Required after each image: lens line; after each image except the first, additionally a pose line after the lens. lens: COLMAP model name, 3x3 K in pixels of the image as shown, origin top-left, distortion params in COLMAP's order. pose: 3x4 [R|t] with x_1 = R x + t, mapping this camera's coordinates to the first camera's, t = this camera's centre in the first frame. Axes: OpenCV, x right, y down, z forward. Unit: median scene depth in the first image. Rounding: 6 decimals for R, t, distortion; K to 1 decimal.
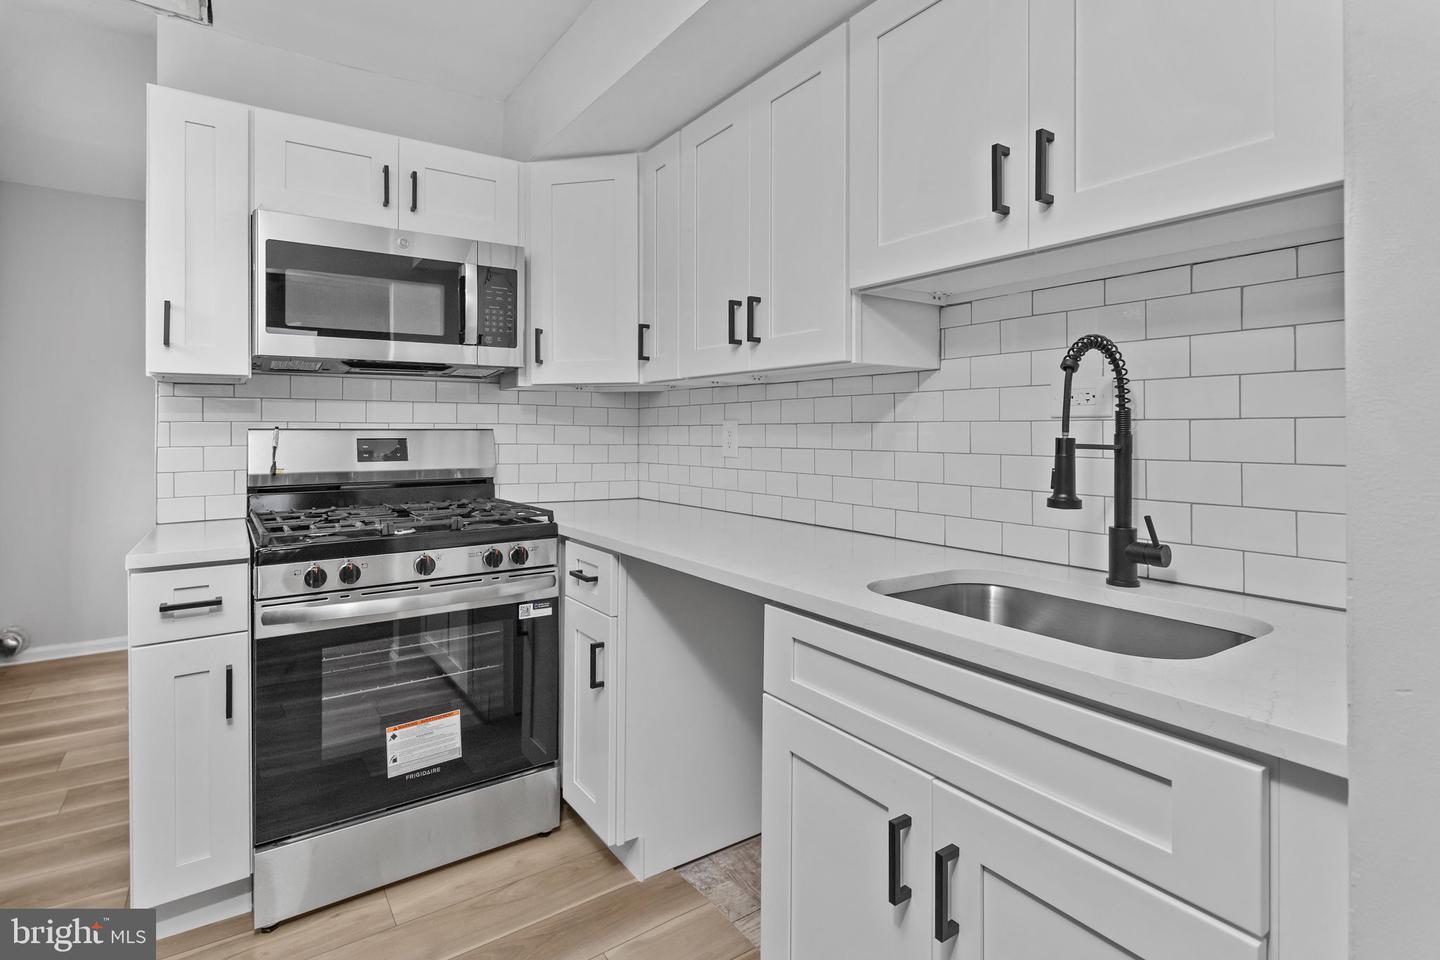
lens RADIAL K [[709.5, 0, 673.7], [0, 709.5, 419.1], [0, 0, 1]] dist [-0.002784, 0.001032]
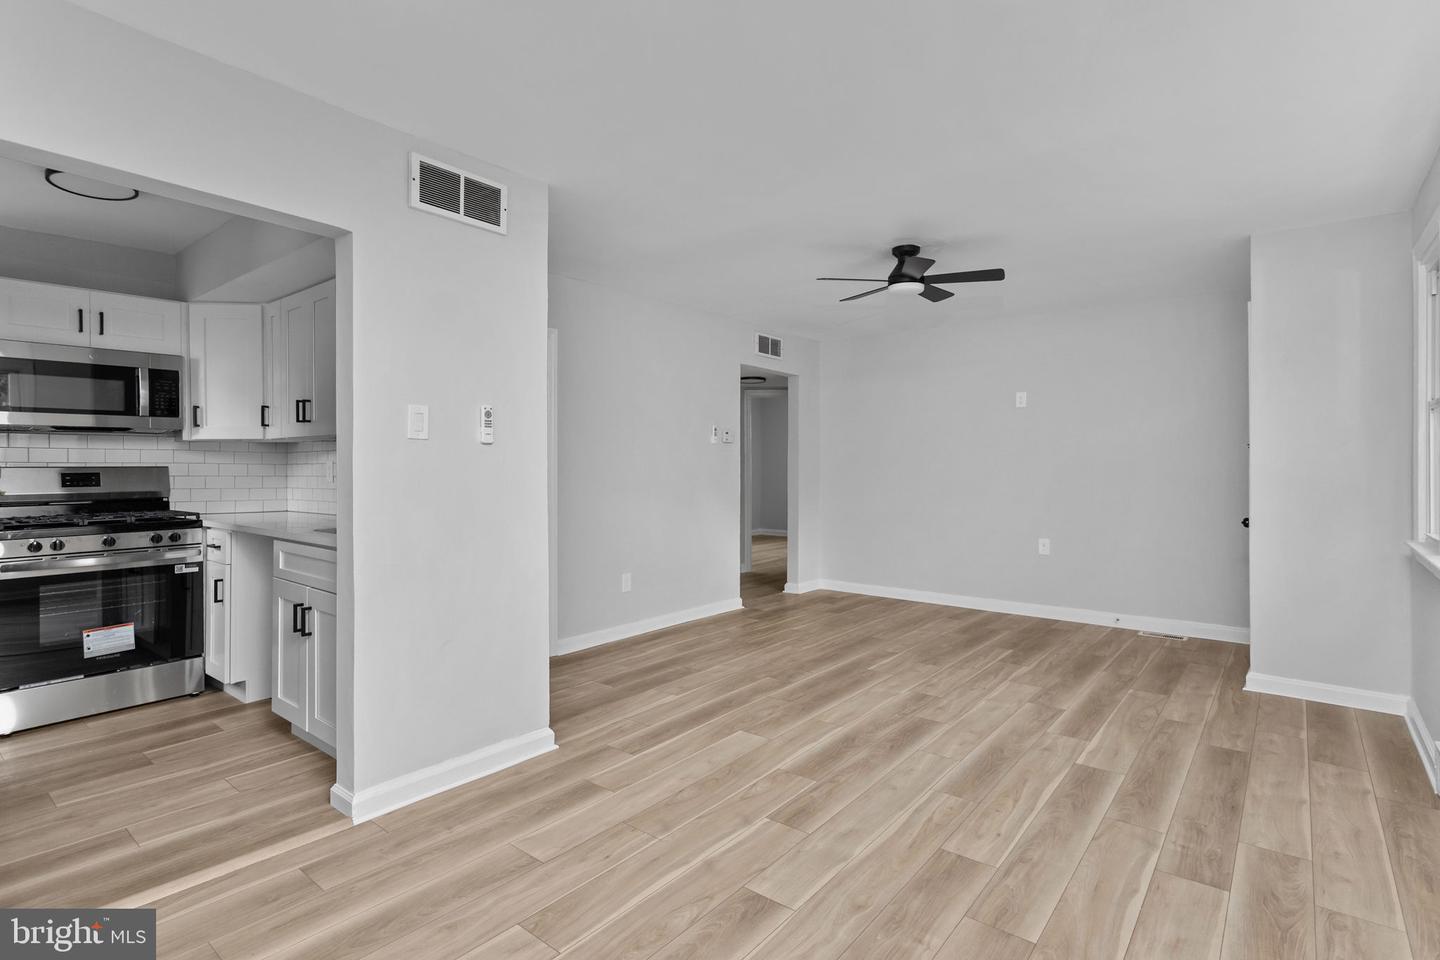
lens RADIAL K [[709.5, 0, 712.3], [0, 709.5, 468.5], [0, 0, 1]] dist [-0.002784, 0.001032]
pose [[0.948218, -0.003221, 0.317604, 0.478722], [-0.001976, 0.999869, 0.016039, -0.011239], [-0.317614, -0.015836, 0.948088, -1.070086]]
